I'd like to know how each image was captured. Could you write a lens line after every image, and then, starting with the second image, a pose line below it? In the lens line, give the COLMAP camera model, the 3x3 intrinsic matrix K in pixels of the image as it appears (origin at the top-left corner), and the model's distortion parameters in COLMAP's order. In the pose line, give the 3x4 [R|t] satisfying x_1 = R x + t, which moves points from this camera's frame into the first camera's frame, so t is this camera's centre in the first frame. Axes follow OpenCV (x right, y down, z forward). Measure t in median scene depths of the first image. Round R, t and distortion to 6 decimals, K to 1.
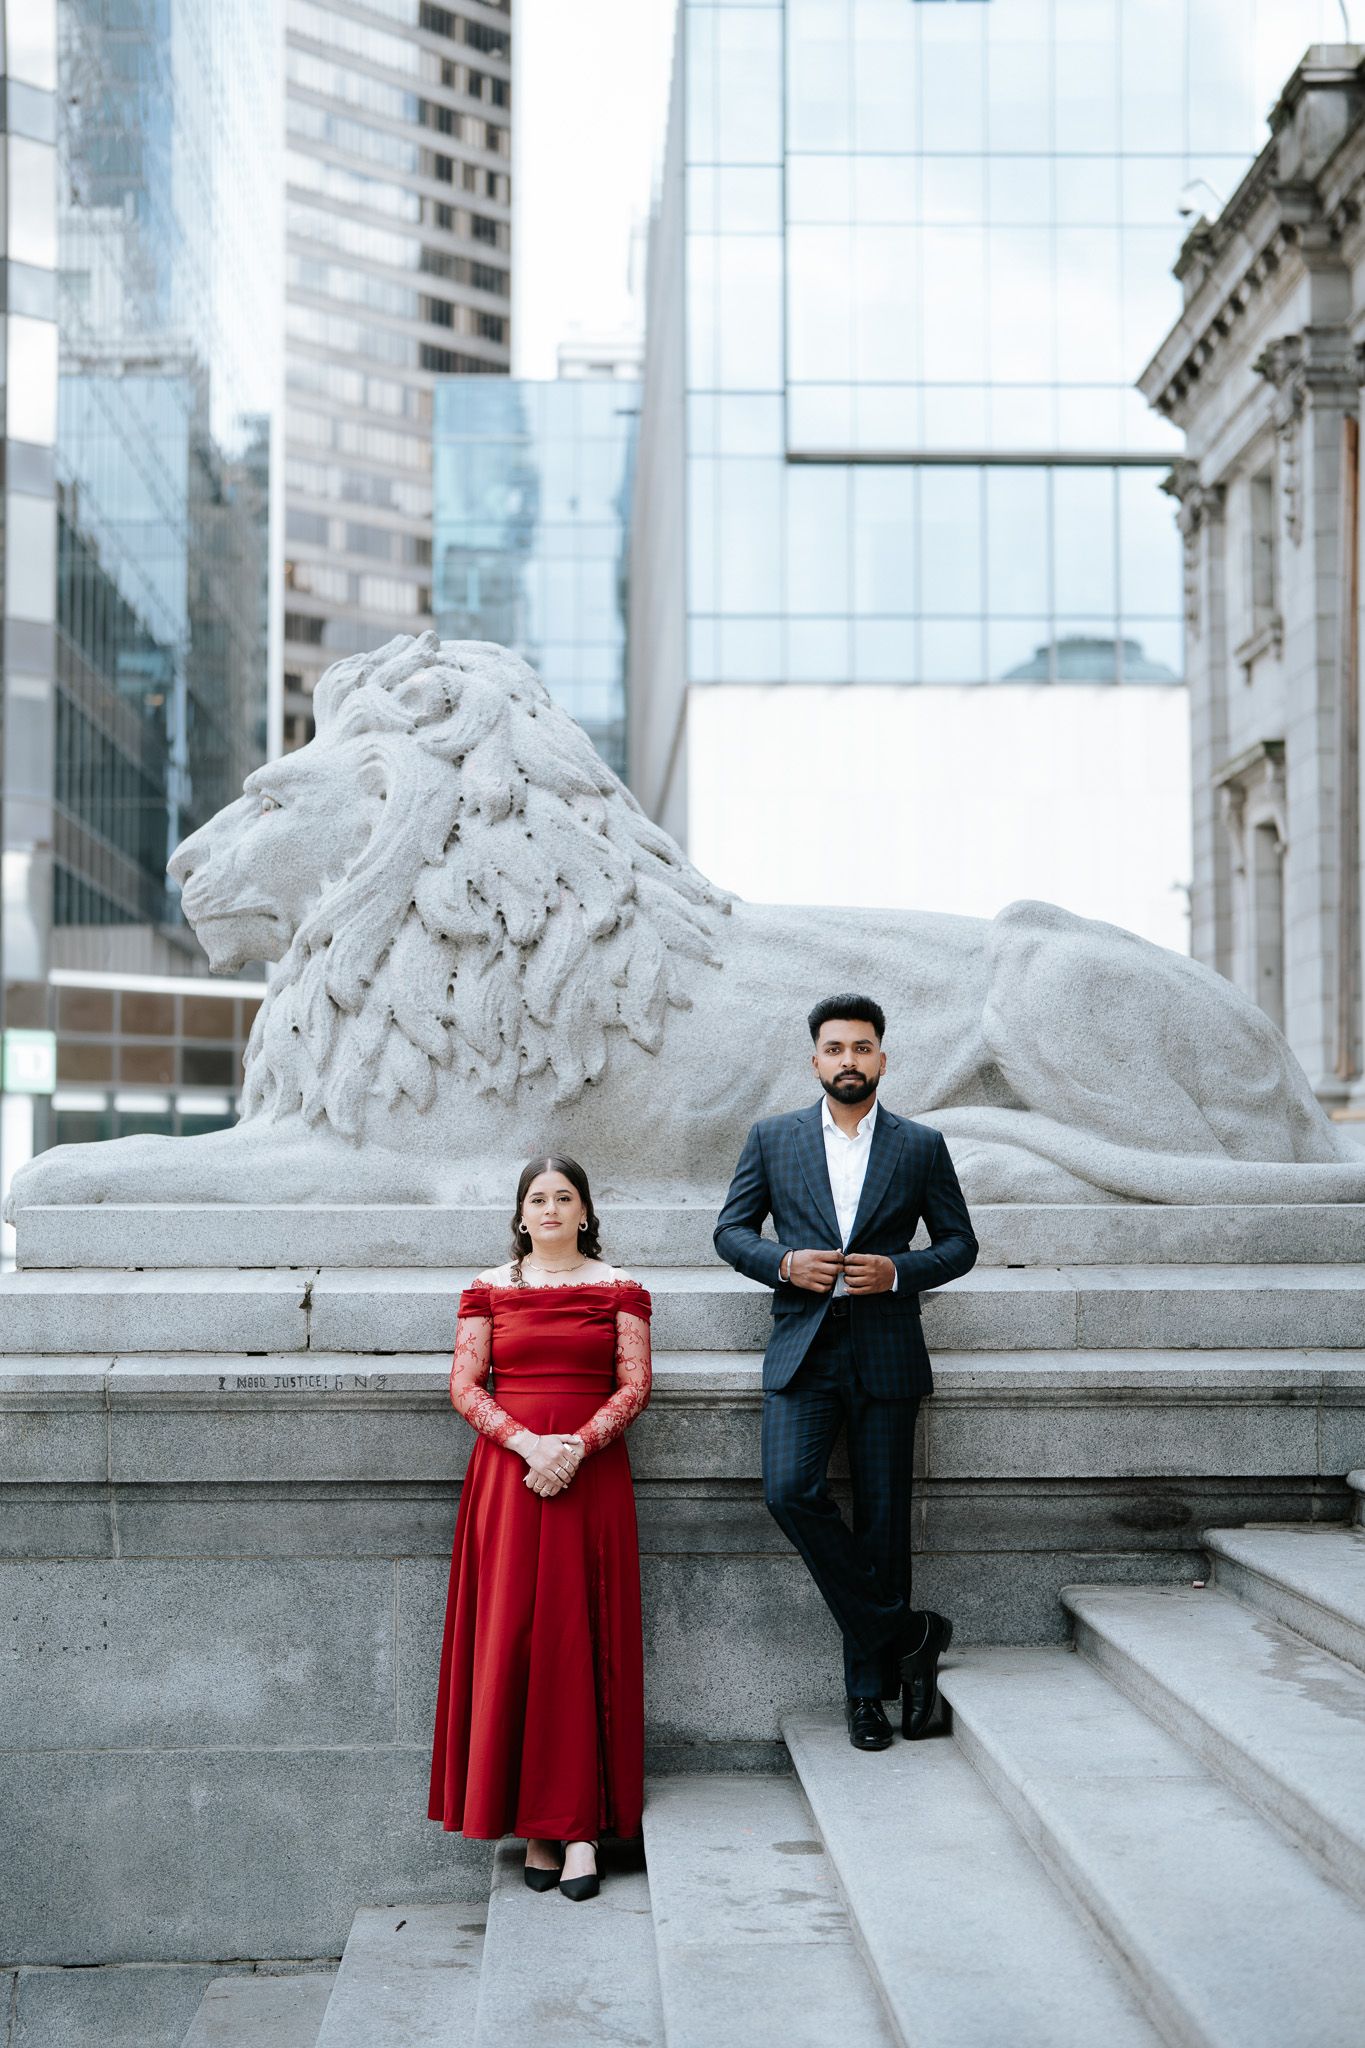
lens RADIAL K [[2988.9, 0, 655.2], [0, 2988.9, 1028.4], [0, 0, 1]] dist [-0.127148, 0.912472]
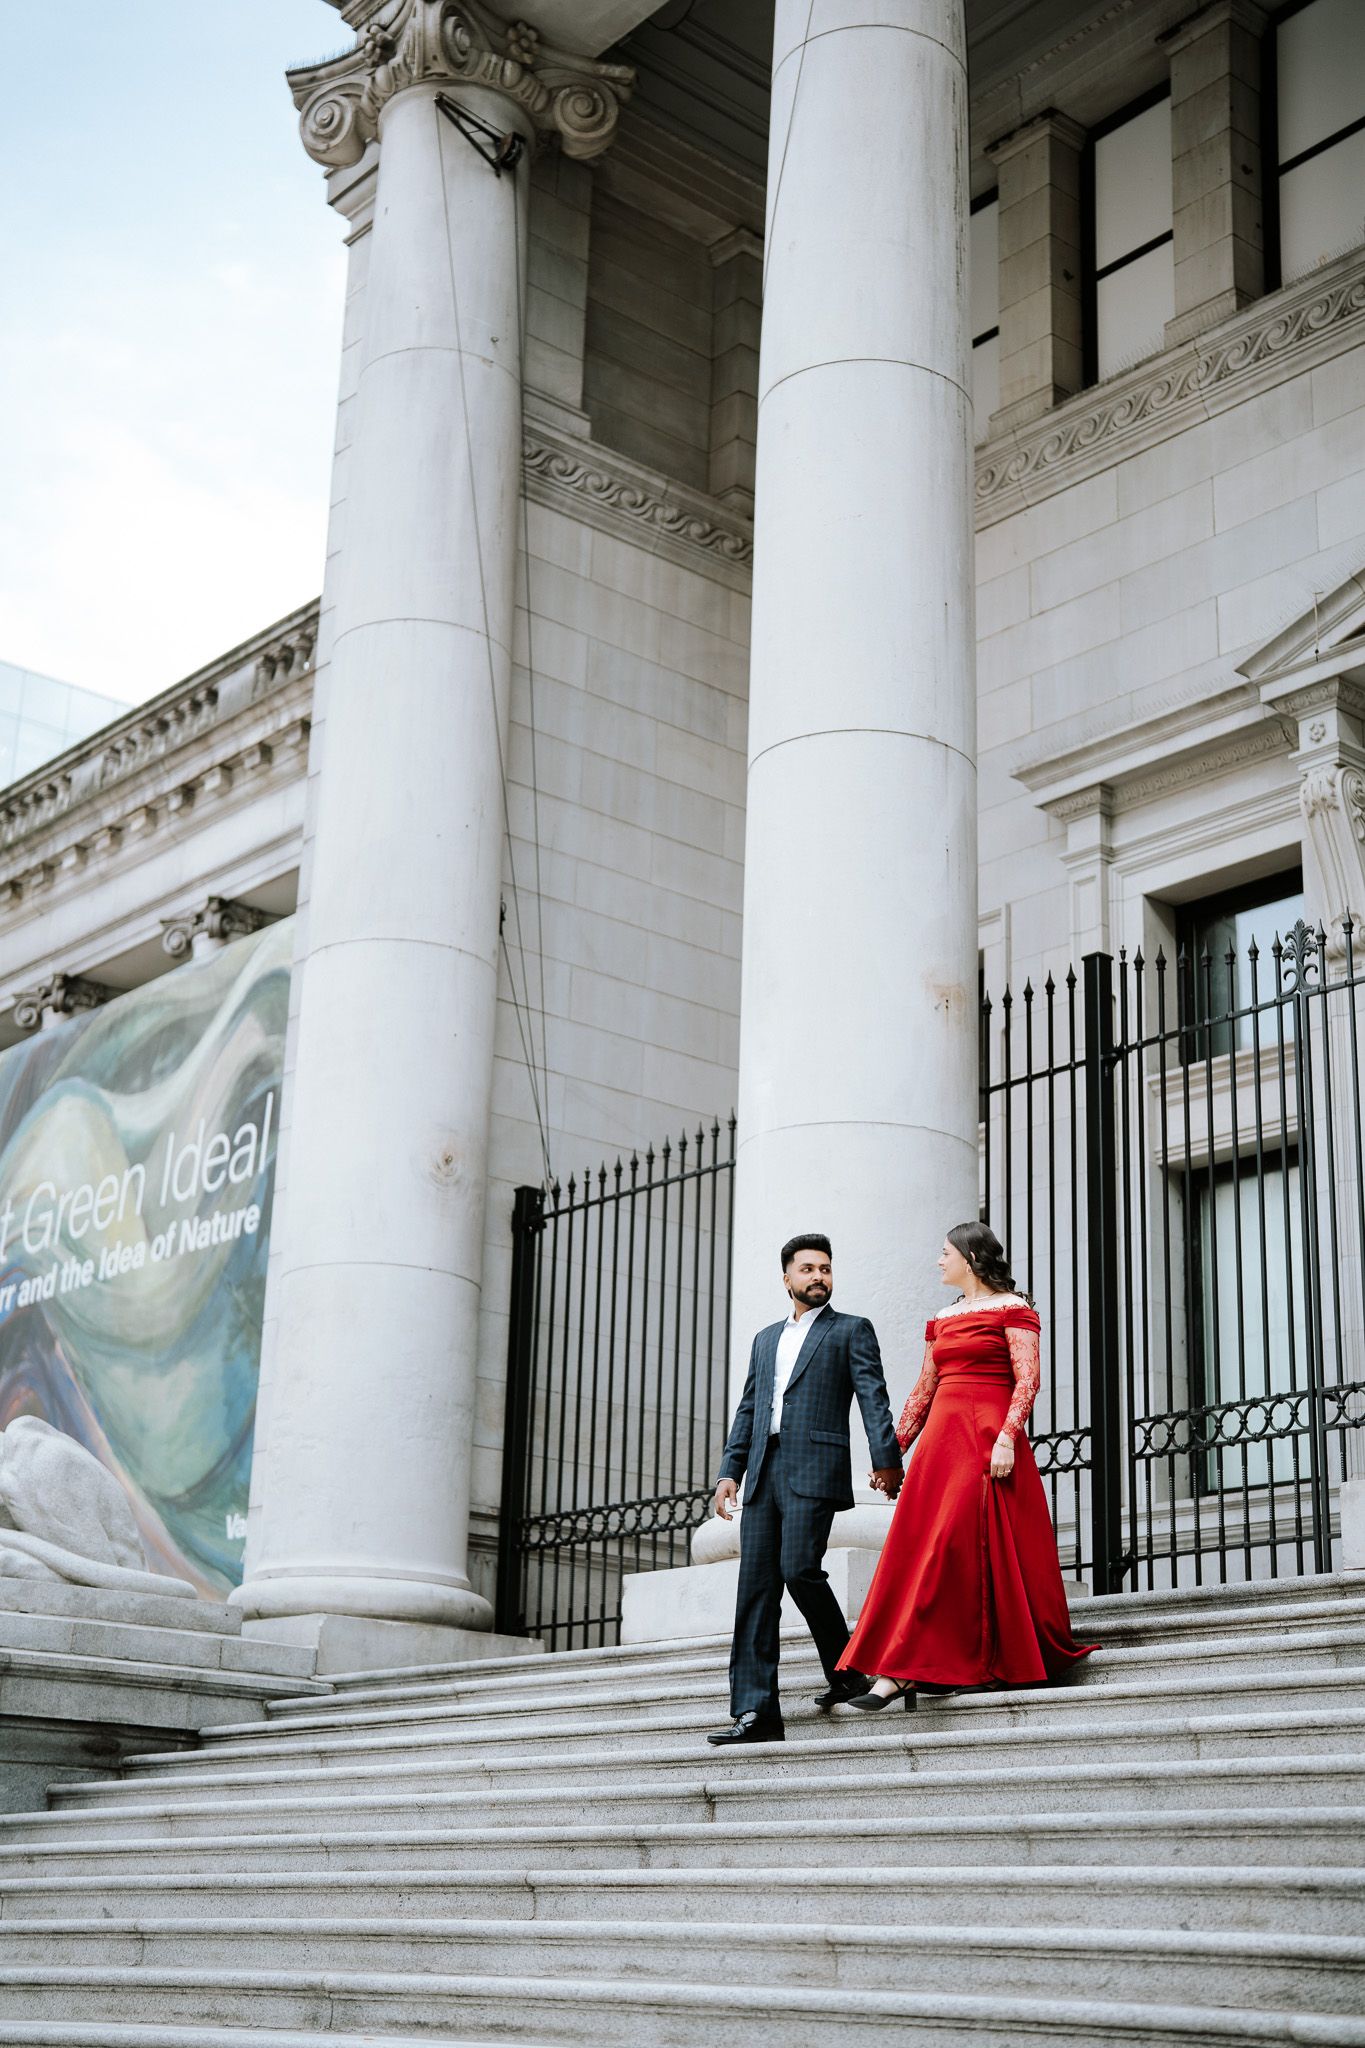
lens RADIAL K [[2813.8, 0, 680.3], [0, 2813.8, 1022.2], [0, 0, 1]] dist [-0.116257, 0.817387]
pose [[0.781750, 0.227051, 0.580788, -0.629858], [-0.072087, 0.958019, -0.277494, 0.176913], [-0.619411, 0.175063, 0.765299, -0.613401]]
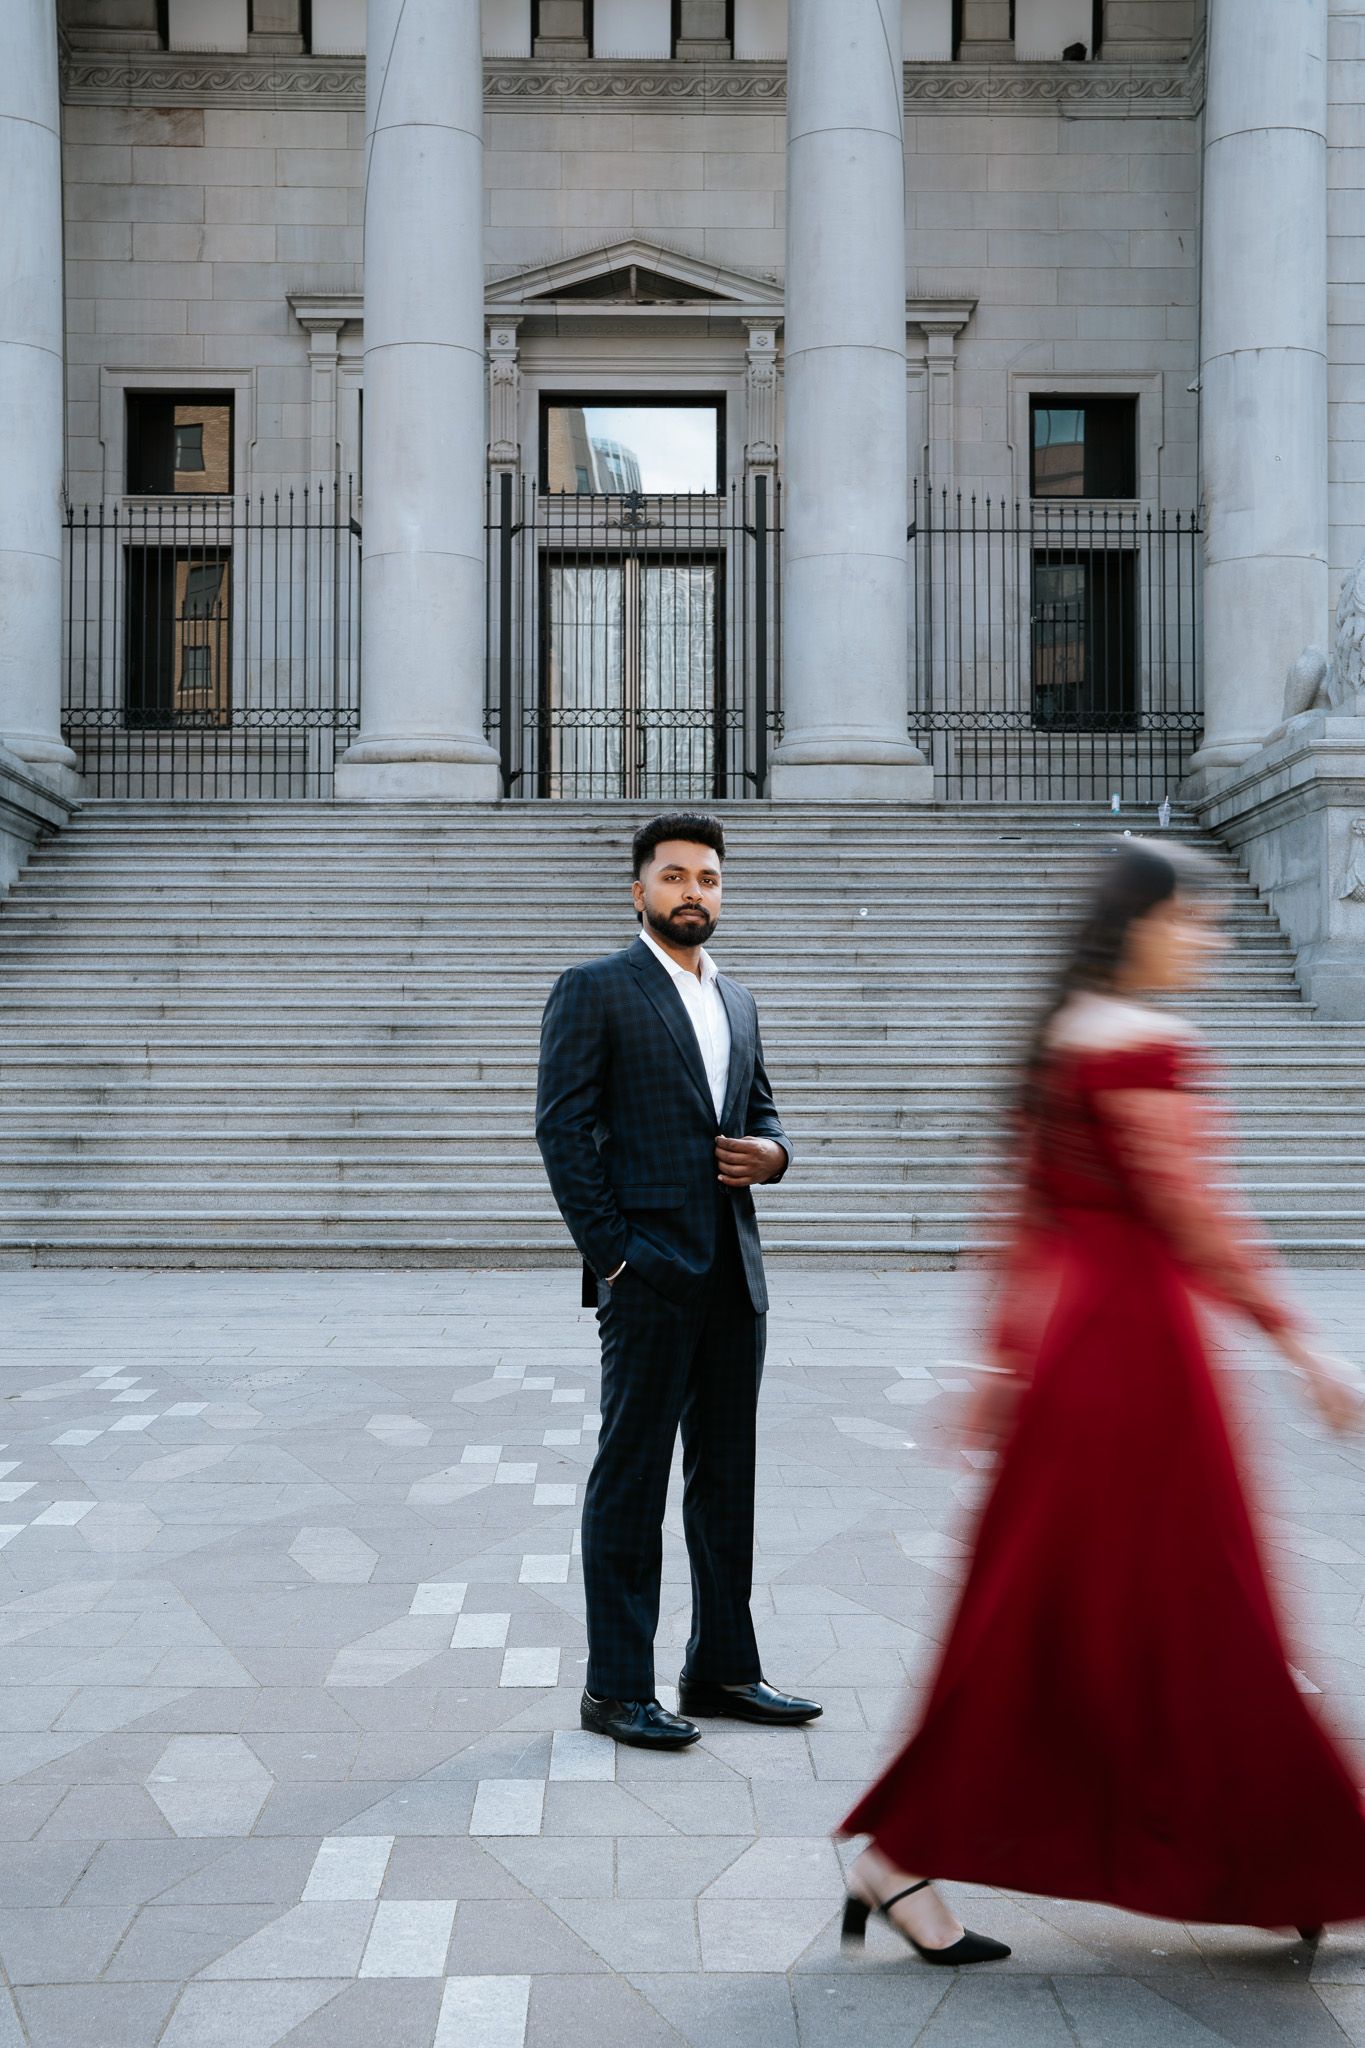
lens RADIAL K [[2859.2, 0, 656.4], [0, 2859.2, 1014.5], [0, 0, 1]] dist [-0.119731, 0.807461]
pose [[0.016952, 0.035790, 0.999216, -2.823168], [-0.061736, 0.997490, -0.034681, 0.406423], [-0.997949, -0.061099, 0.019119, 0.209877]]
